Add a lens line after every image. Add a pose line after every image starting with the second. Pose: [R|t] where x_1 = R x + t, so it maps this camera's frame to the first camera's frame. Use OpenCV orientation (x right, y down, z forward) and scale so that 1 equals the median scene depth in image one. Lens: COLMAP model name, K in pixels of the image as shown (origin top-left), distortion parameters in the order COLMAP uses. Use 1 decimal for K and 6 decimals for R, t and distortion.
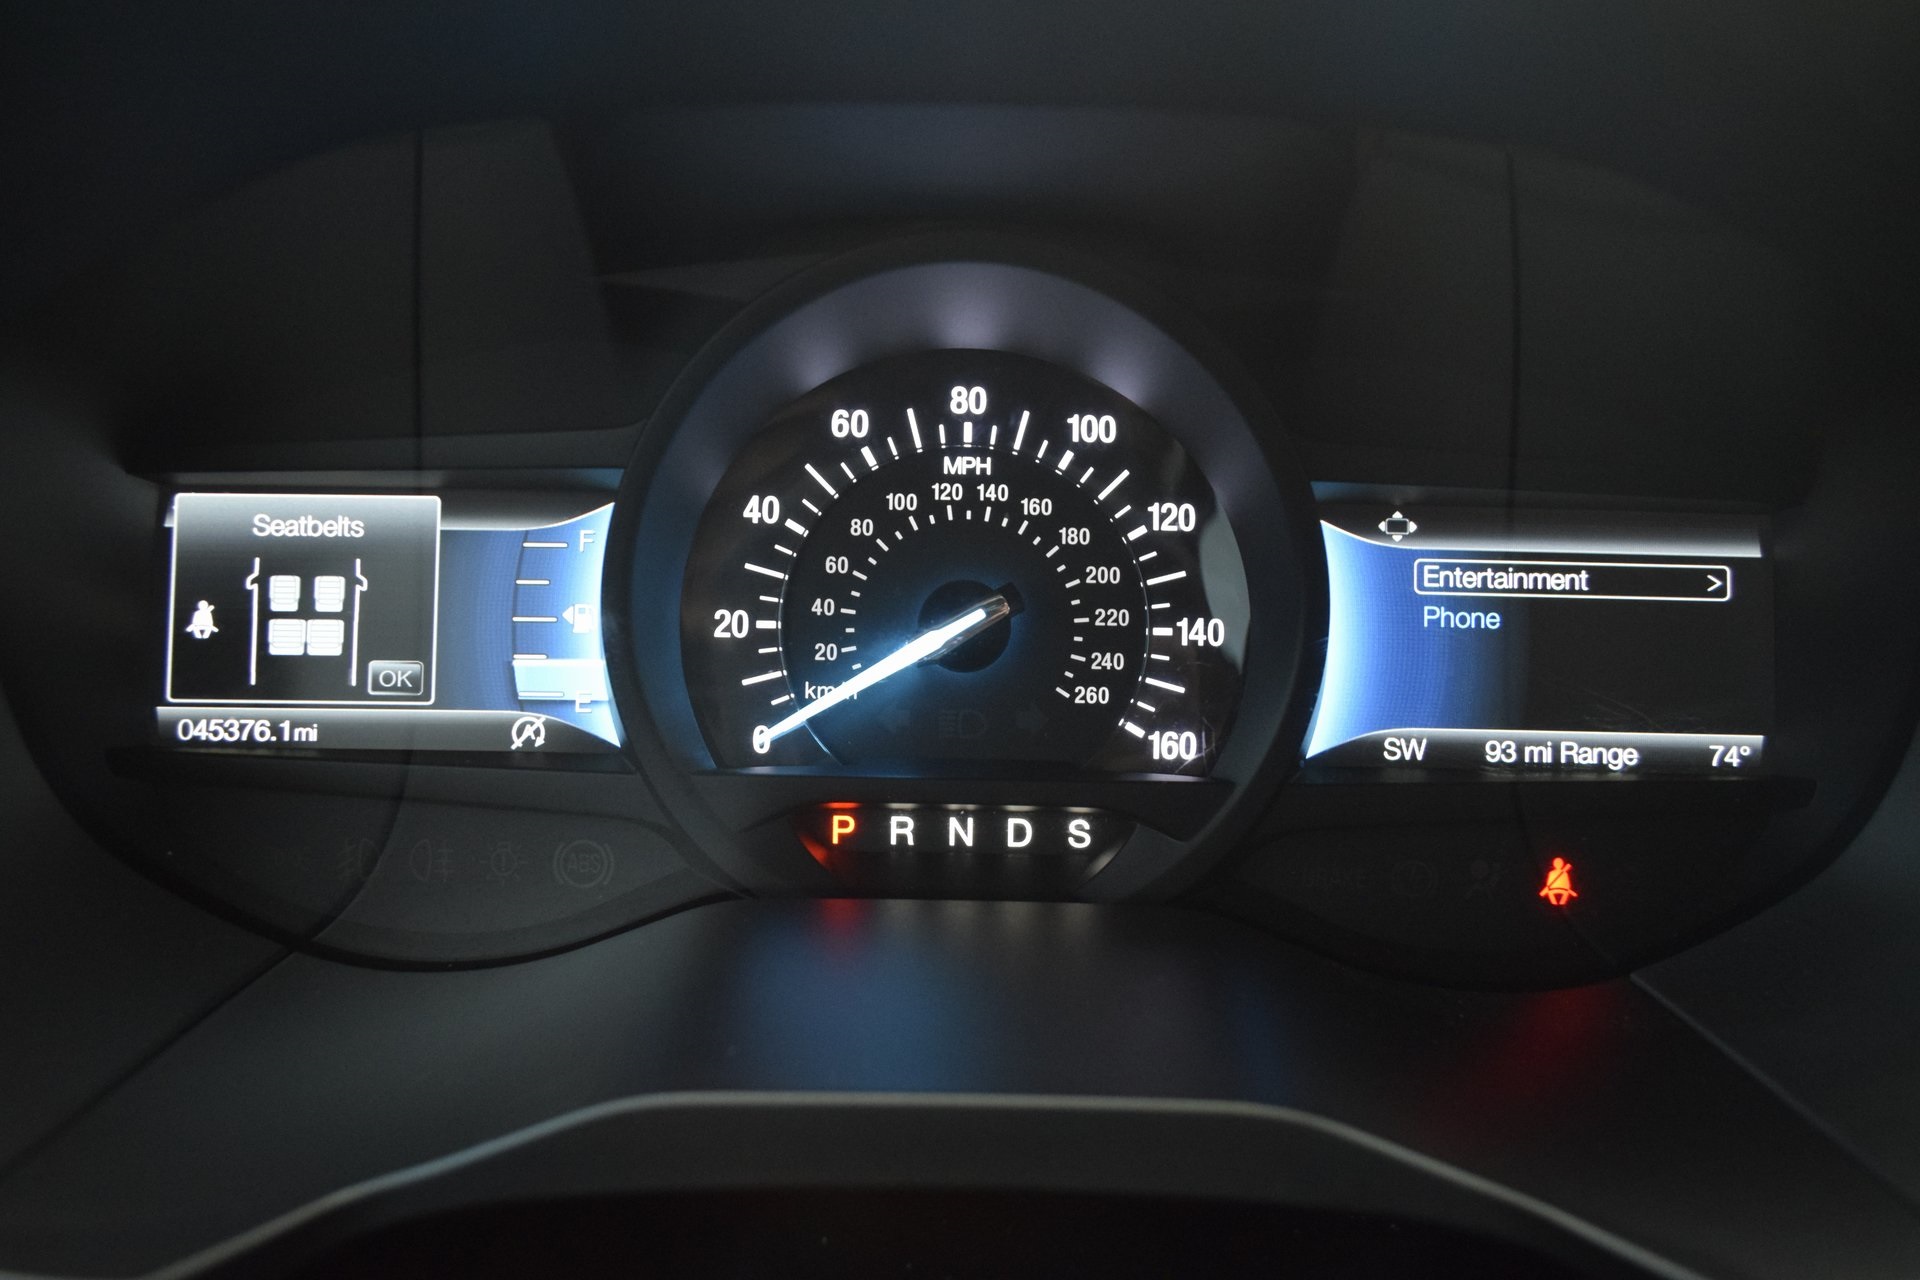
lens RADIAL K [[1540.5, 0, 965.2], [0, 1540.5, 657.8], [0, 0, 1]] dist [-0.013243, 0.015867]
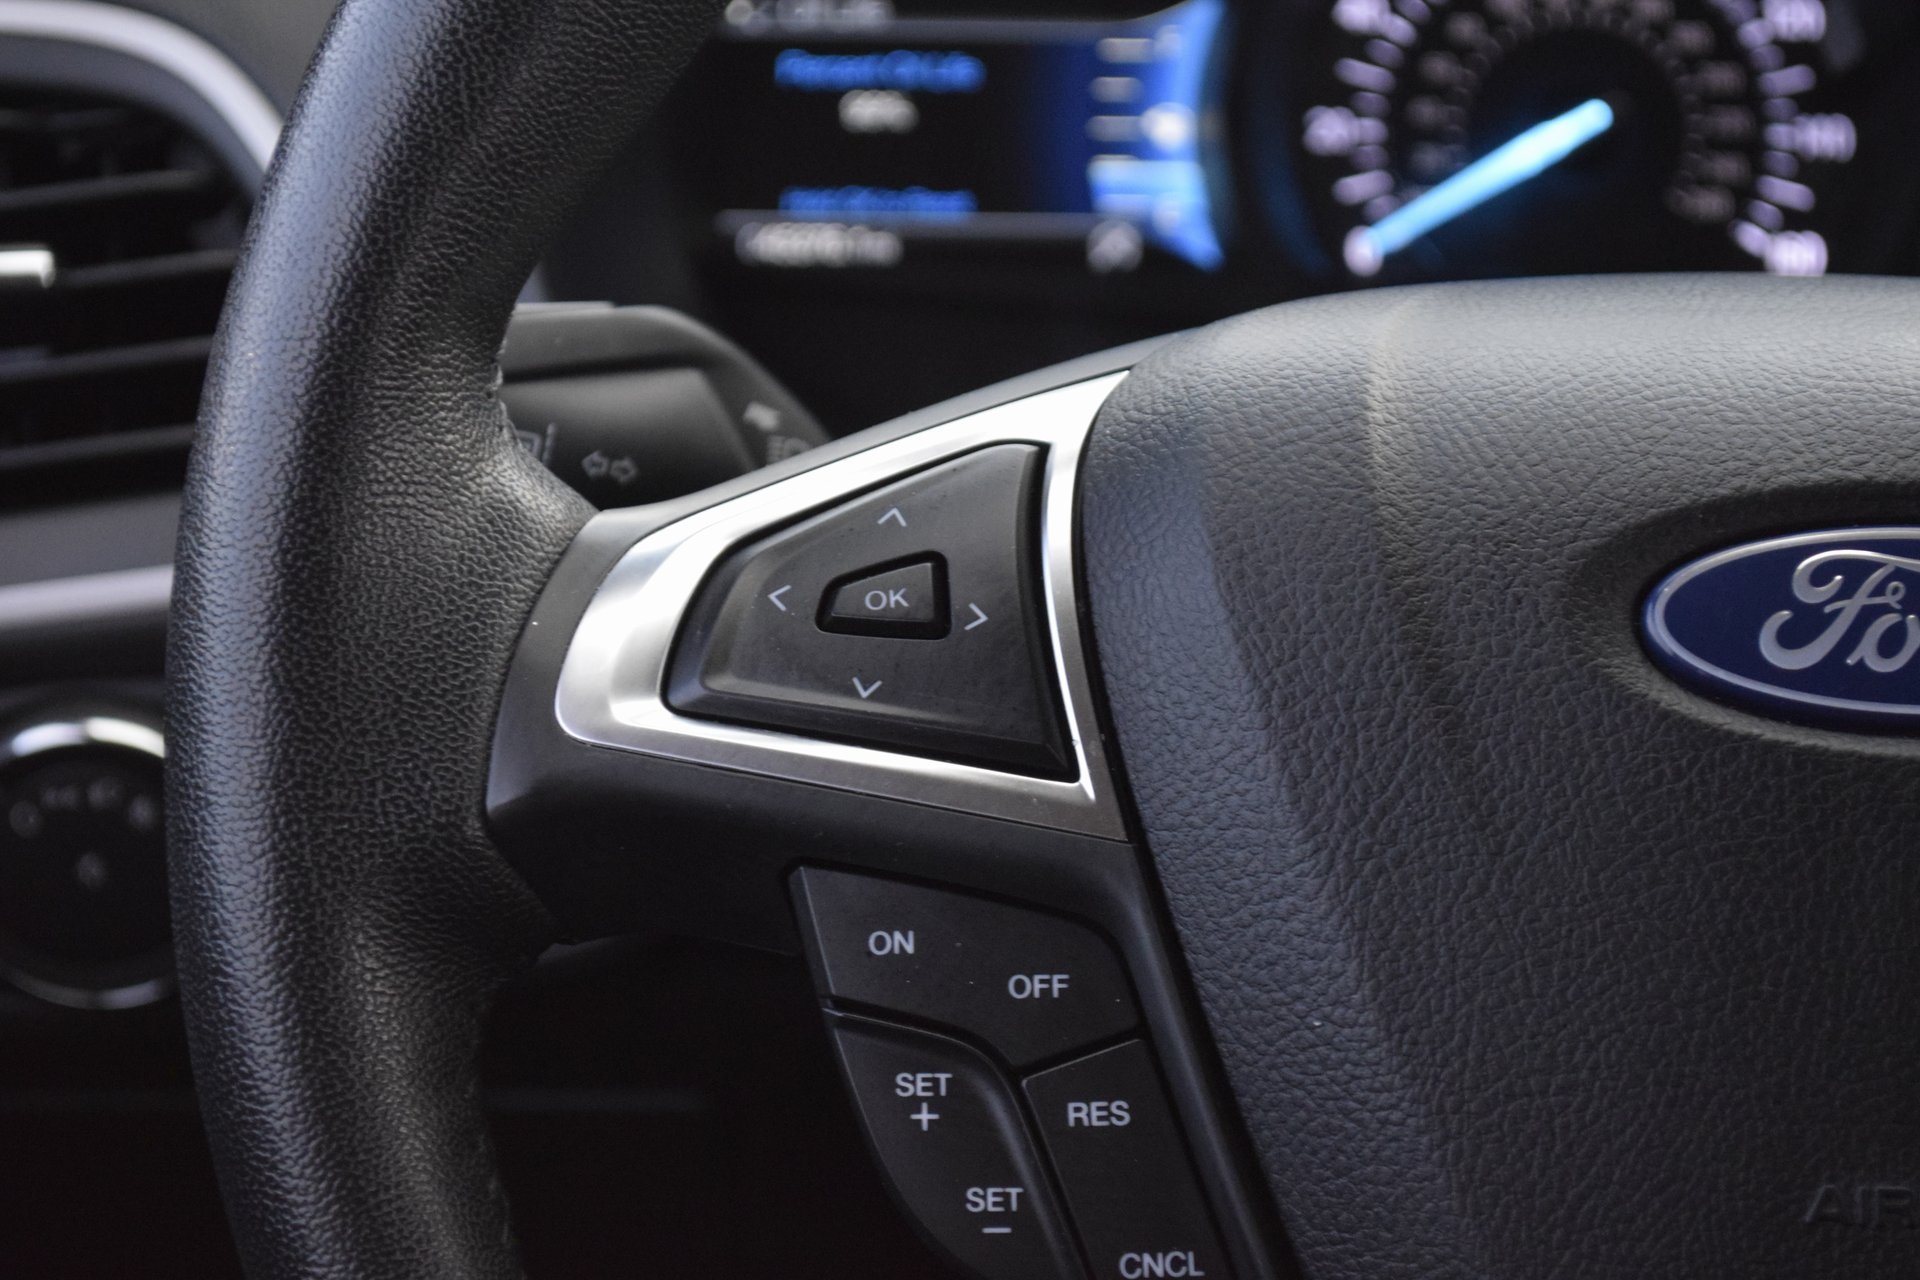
lens RADIAL K [[4430.5, 0, 965.7], [0, 4430.5, 639.3], [0, 0, 1]] dist [-0.116453, 0.000000]
pose [[0.999750, -0.005787, -0.021583, -0.317746], [0.006208, 0.999791, 0.019454, 0.236277], [0.021466, -0.019583, 0.999578, -1.724862]]
